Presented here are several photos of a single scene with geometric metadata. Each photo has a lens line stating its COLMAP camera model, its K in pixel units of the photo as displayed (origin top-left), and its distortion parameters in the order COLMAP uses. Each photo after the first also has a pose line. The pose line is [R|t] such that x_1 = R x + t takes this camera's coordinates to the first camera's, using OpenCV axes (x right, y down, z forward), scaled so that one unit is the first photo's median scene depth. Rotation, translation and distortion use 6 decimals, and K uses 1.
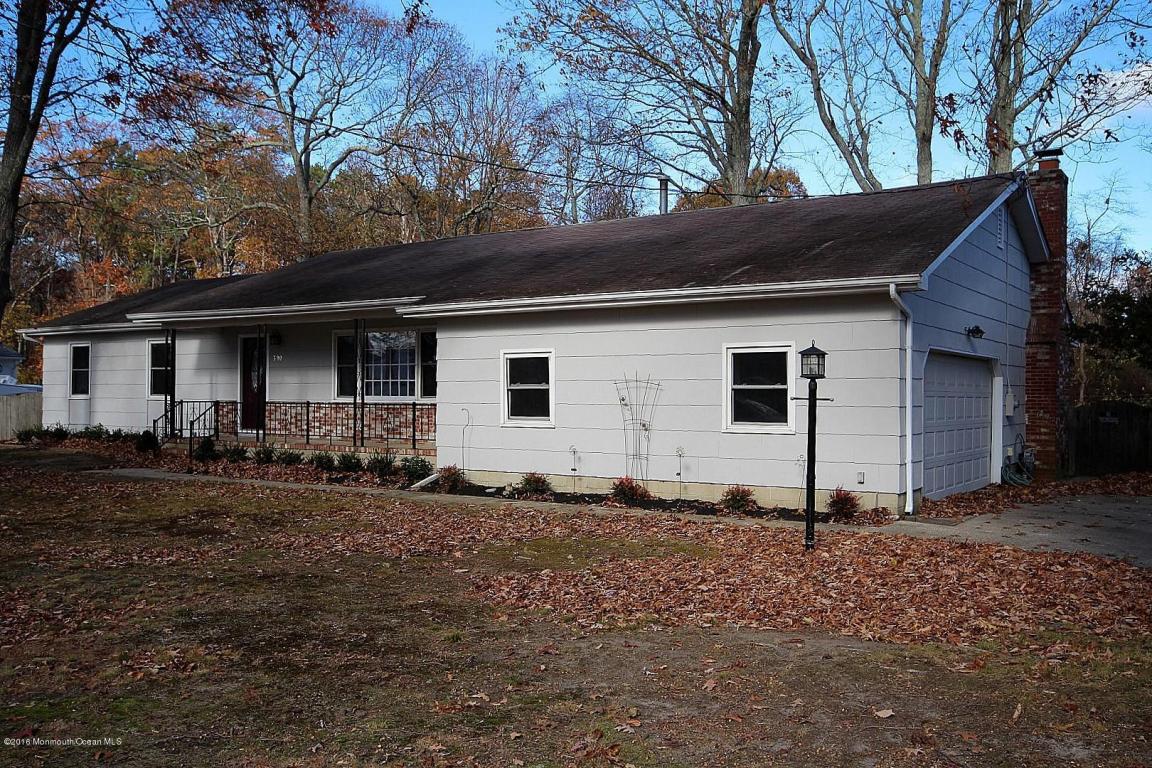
lens RADIAL K [[988.3, 0, 571.8], [0, 988.3, 385.1], [0, 0, 1]] dist [0.019644, 0.002366]
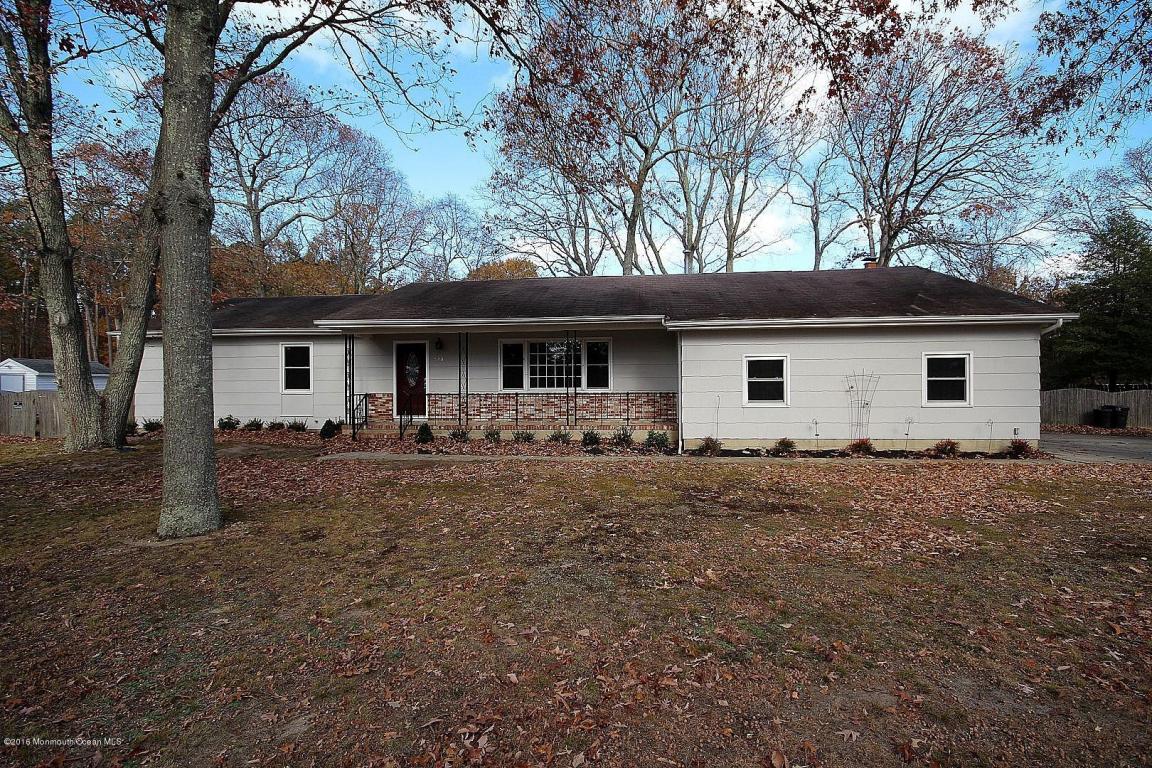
lens RADIAL K [[529.1, 0, 584.8], [0, 529.1, 385.0], [0, 0, 1]] dist [0.002754, 0.000056]
pose [[0.886321, -0.008934, 0.462985, -0.510759], [0.005195, 0.999943, 0.009349, 0.000364], [-0.463042, -0.005881, 0.886317, 0.339365]]
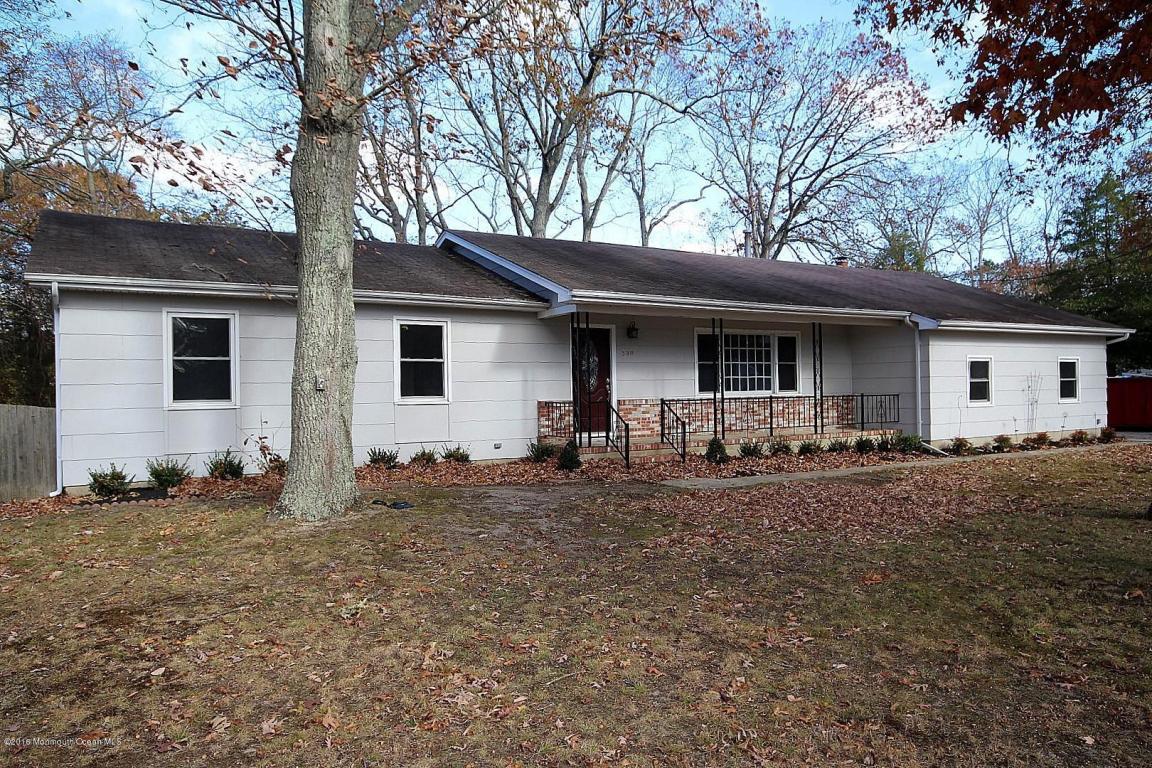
lens RADIAL K [[866.3, 0, 572.4], [0, 866.3, 387.5], [0, 0, 1]] dist [0.002467, 0.000021]
pose [[0.400381, -0.005415, 0.916333, -1.202461], [0.008886, 0.999958, 0.002027, 0.003637], [-0.916306, 0.007331, 0.400413, 0.823517]]
